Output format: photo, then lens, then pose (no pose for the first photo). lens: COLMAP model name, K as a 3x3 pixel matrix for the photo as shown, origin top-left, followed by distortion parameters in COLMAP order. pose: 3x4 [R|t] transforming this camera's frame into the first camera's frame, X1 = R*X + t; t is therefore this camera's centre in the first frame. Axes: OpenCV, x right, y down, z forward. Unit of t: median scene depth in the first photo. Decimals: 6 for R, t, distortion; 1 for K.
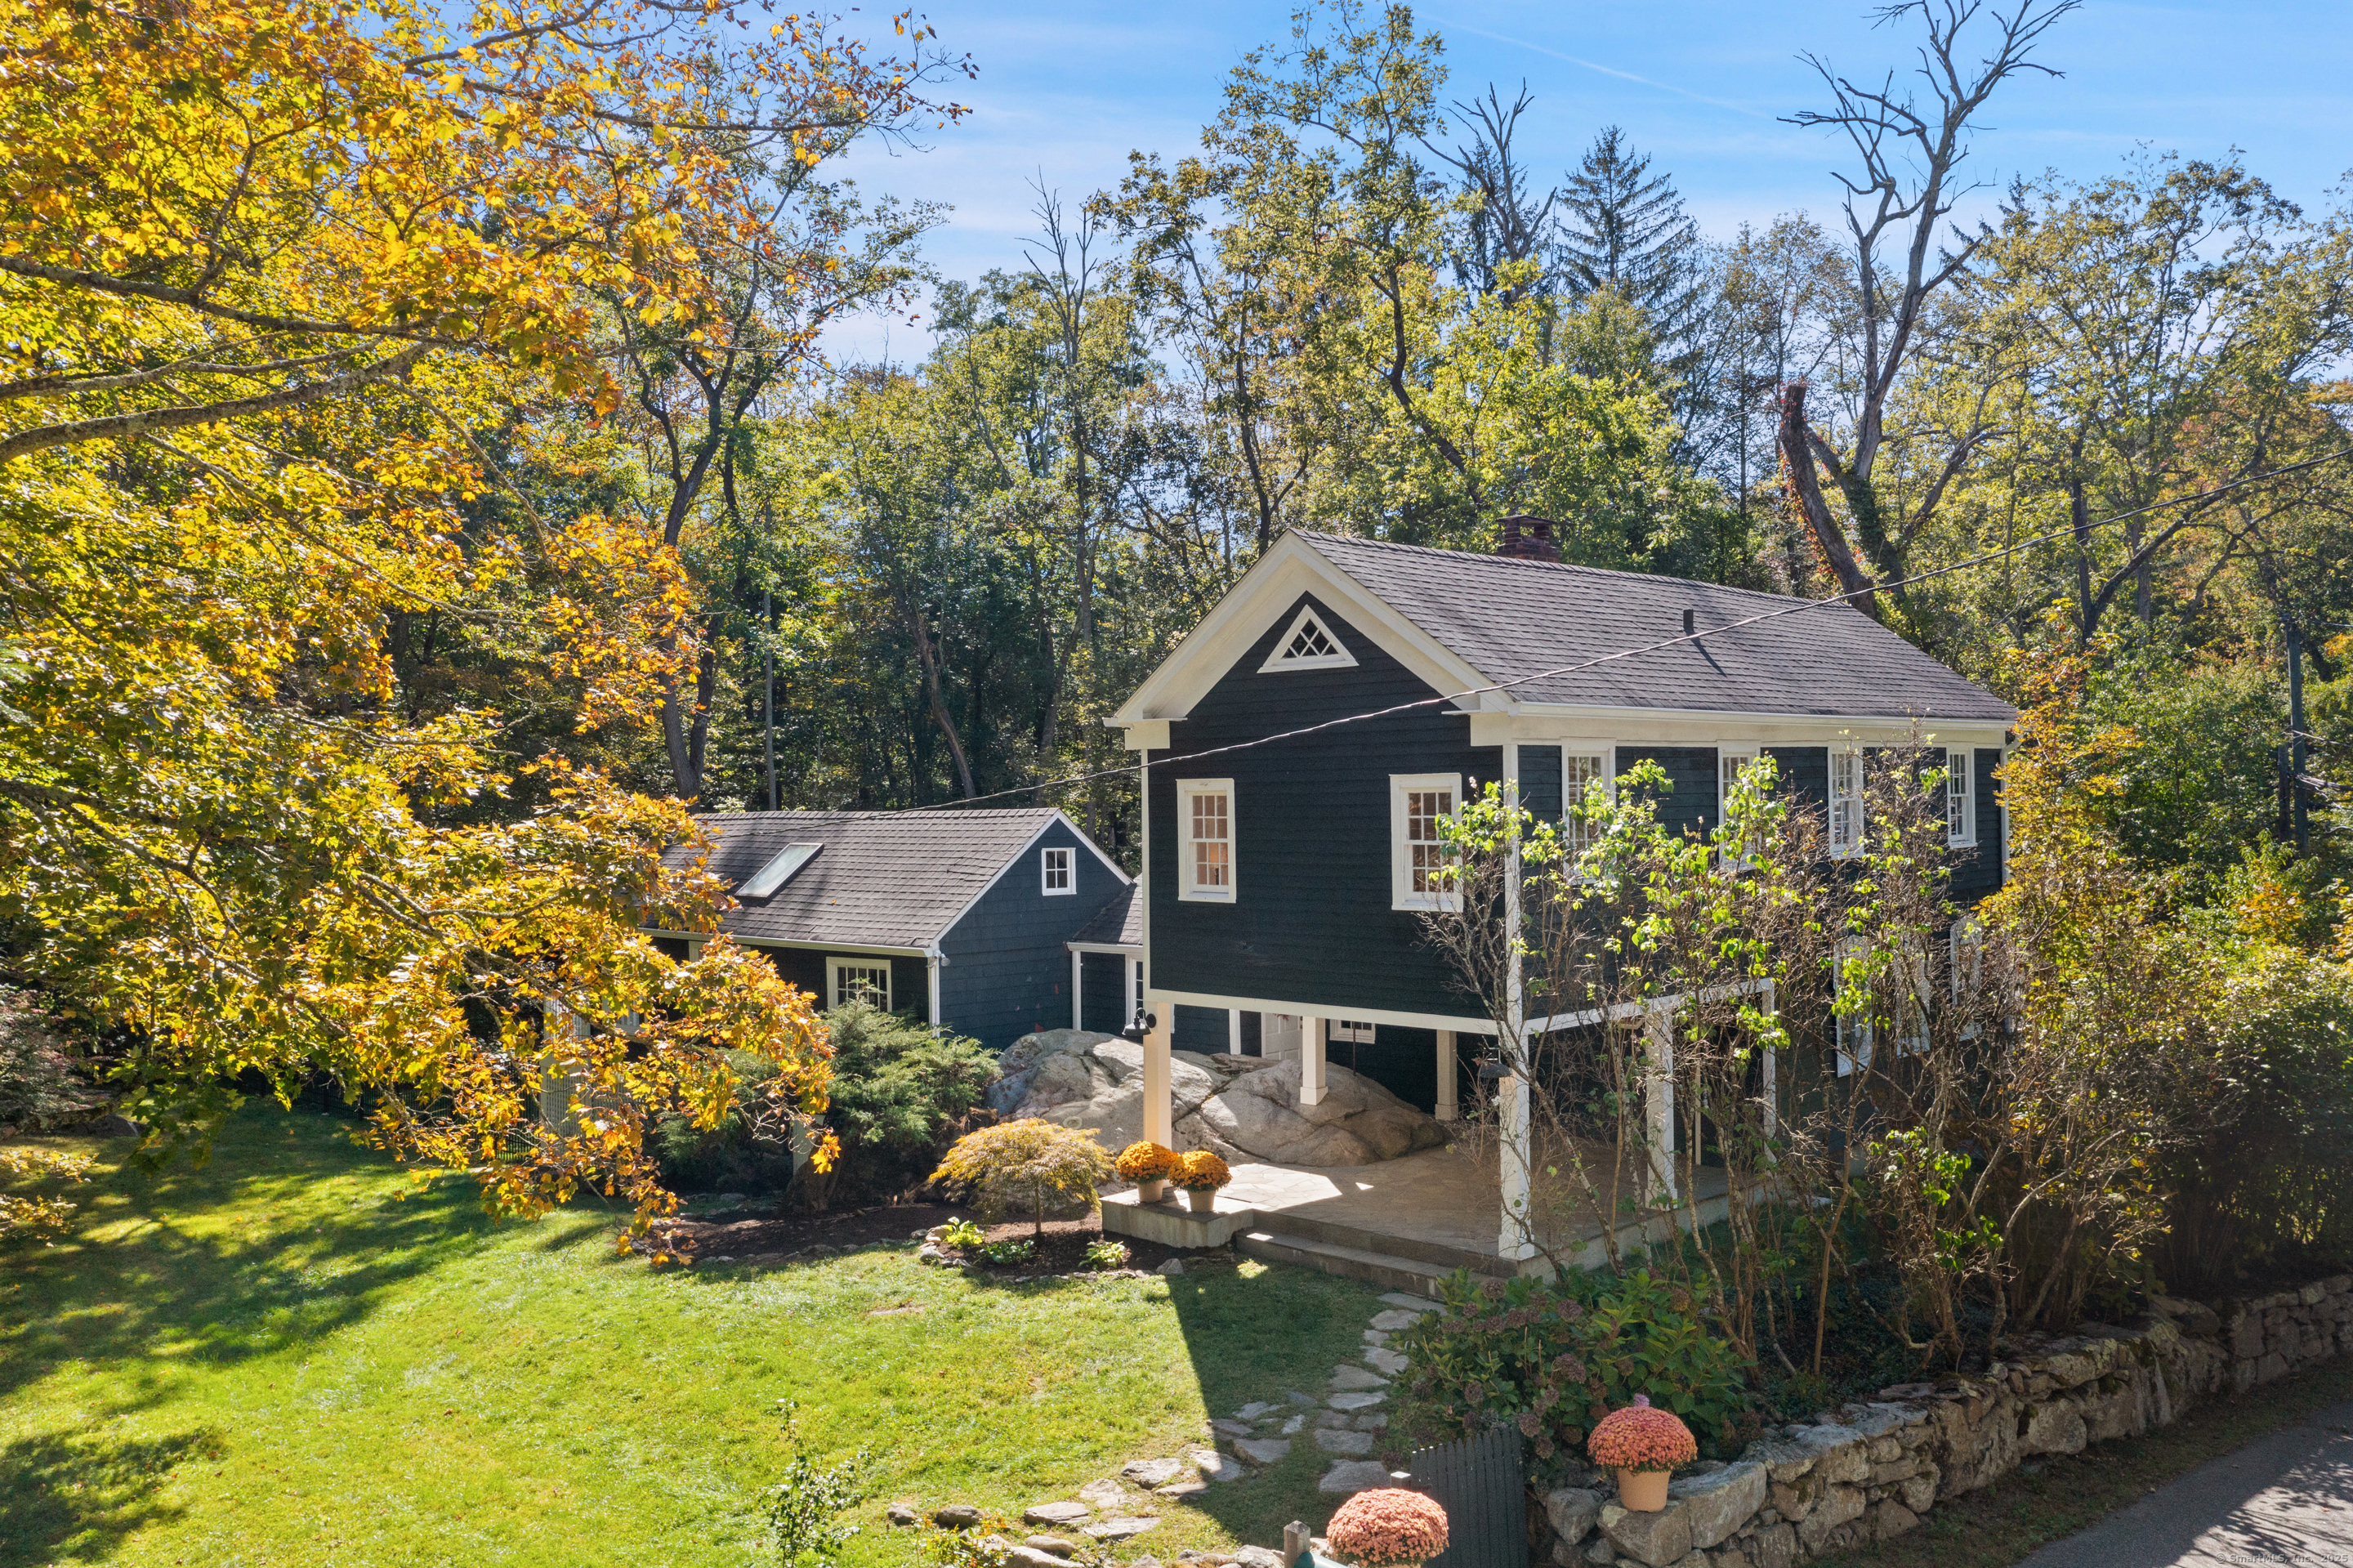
lens RADIAL K [[1903.3, 0, 1173.6], [0, 1903.3, 785.3], [0, 0, 1]] dist [0.011057, 0.000123]
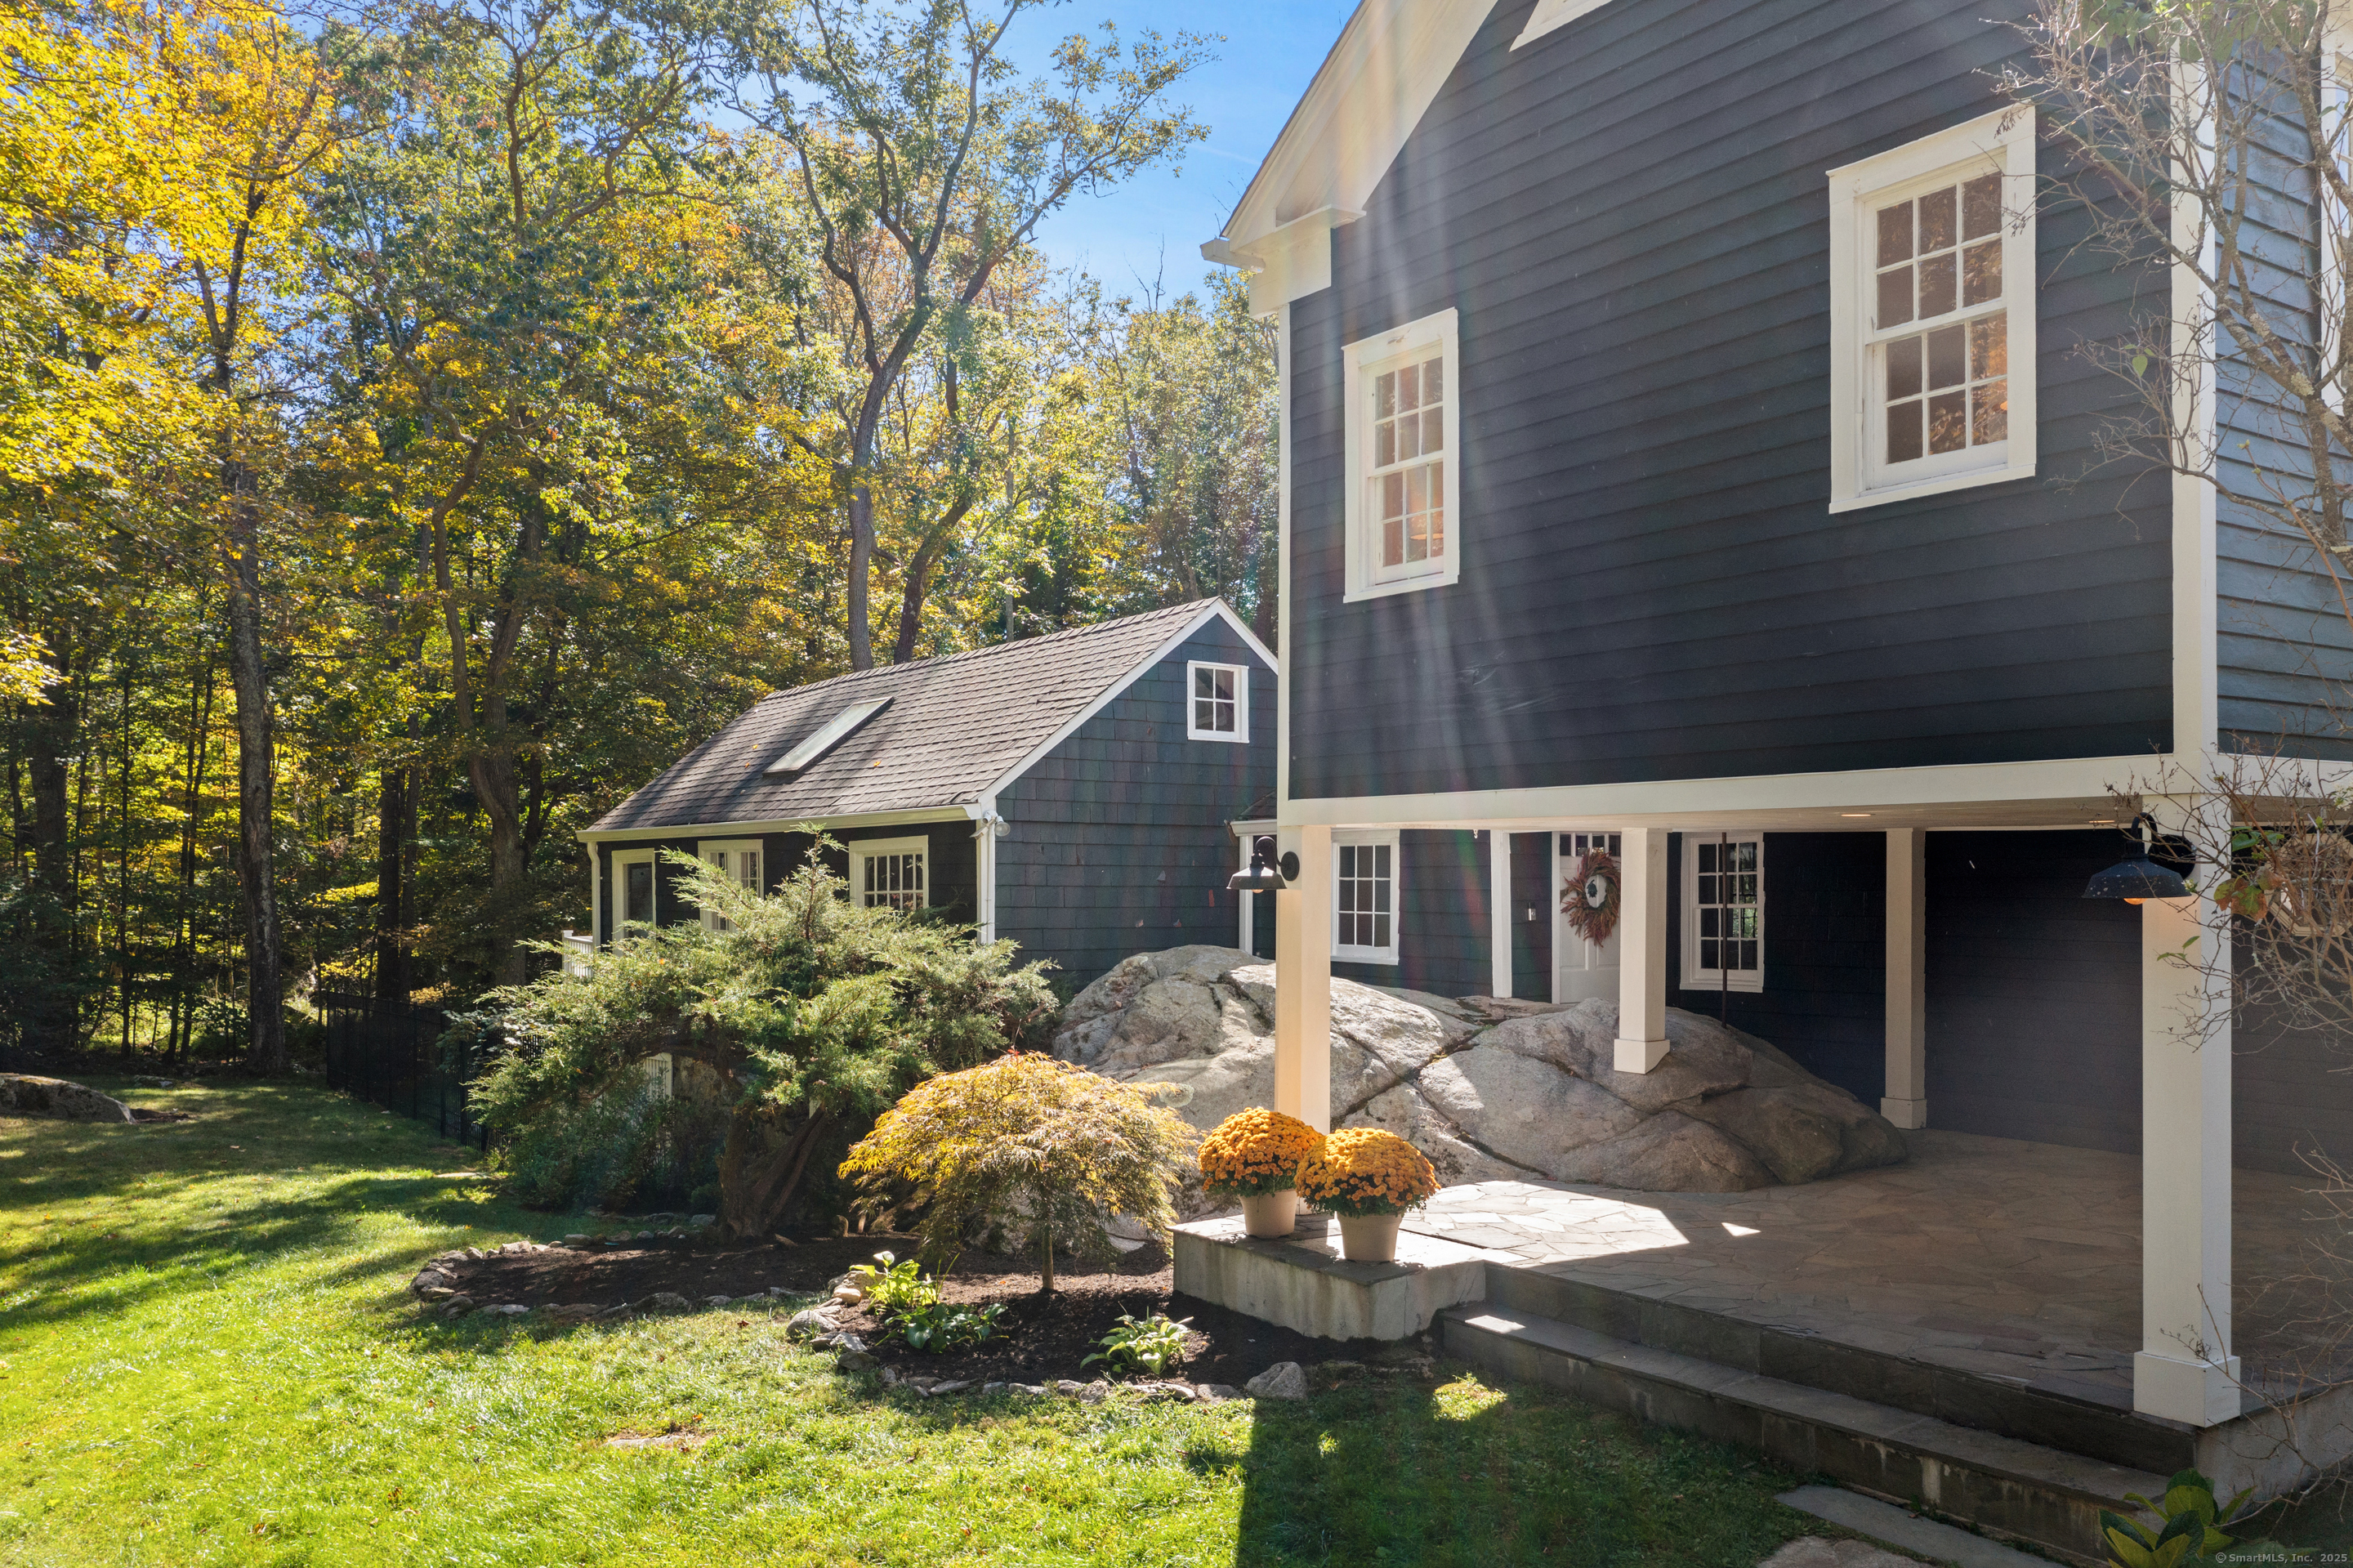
lens RADIAL K [[1914.3, 0, 1181.7], [0, 1914.3, 875.9], [0, 0, 1]] dist [-0.000330, -0.004328]
pose [[0.983213, 0.014296, -0.181898, 0.049799], [-0.013595, 0.999895, 0.005102, 0.124201], [0.181952, -0.002544, 0.983304, 0.518611]]
